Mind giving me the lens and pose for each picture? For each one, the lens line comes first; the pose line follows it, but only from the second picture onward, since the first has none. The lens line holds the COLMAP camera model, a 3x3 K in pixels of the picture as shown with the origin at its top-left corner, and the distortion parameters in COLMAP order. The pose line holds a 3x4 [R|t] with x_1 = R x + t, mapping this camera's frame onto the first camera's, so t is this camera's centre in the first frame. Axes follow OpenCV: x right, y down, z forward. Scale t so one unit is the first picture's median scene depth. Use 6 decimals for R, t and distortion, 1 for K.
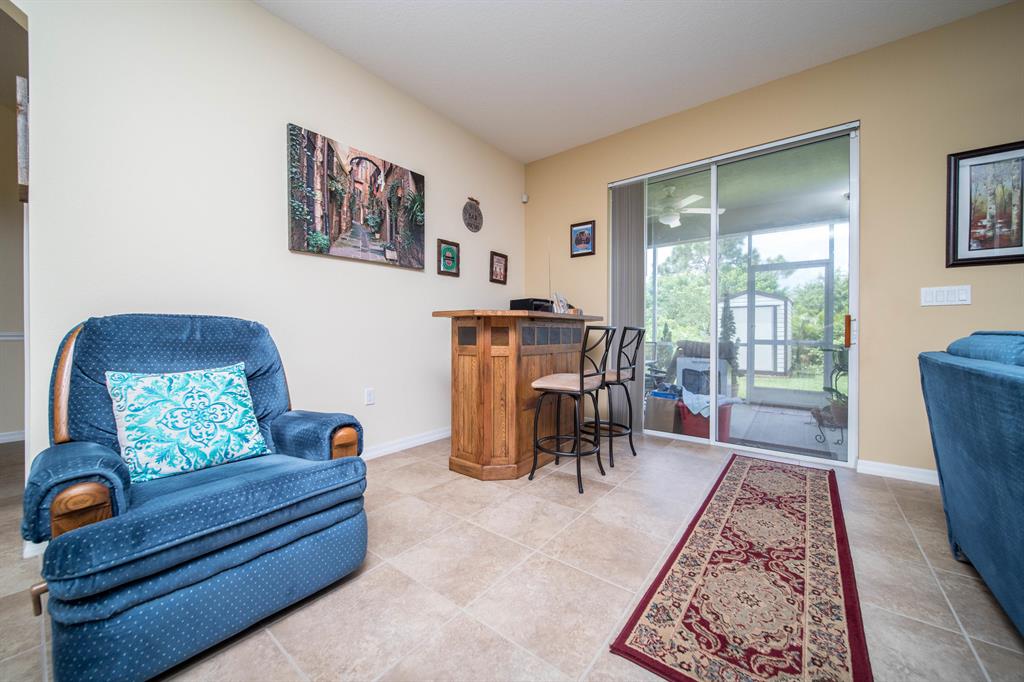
lens RADIAL K [[375.7, 0, 516.5], [0, 375.7, 337.5], [0, 0, 1]] dist [-0.002254, -0.000393]
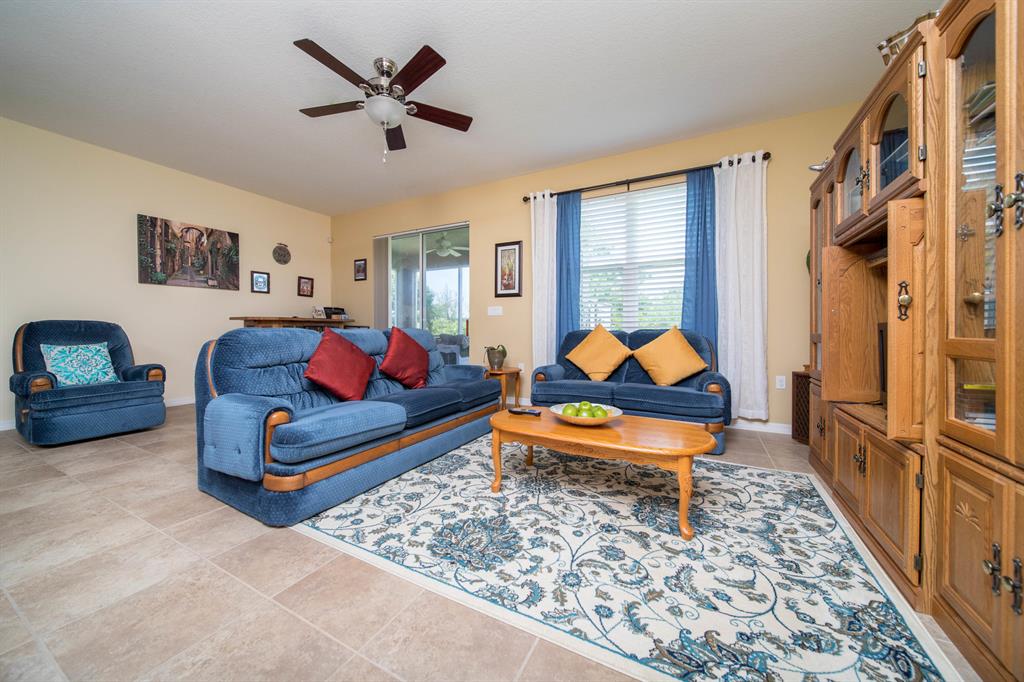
lens RADIAL K [[375.7, 0, 504.5], [0, 375.7, 334.4], [0, 0, 1]] dist [-0.002254, -0.000393]
pose [[0.987946, -0.001943, 0.154785, 0.780092], [0.002022, 0.999998, -0.000351, 0.017124], [-0.154784, 0.000660, 0.987948, -0.964951]]
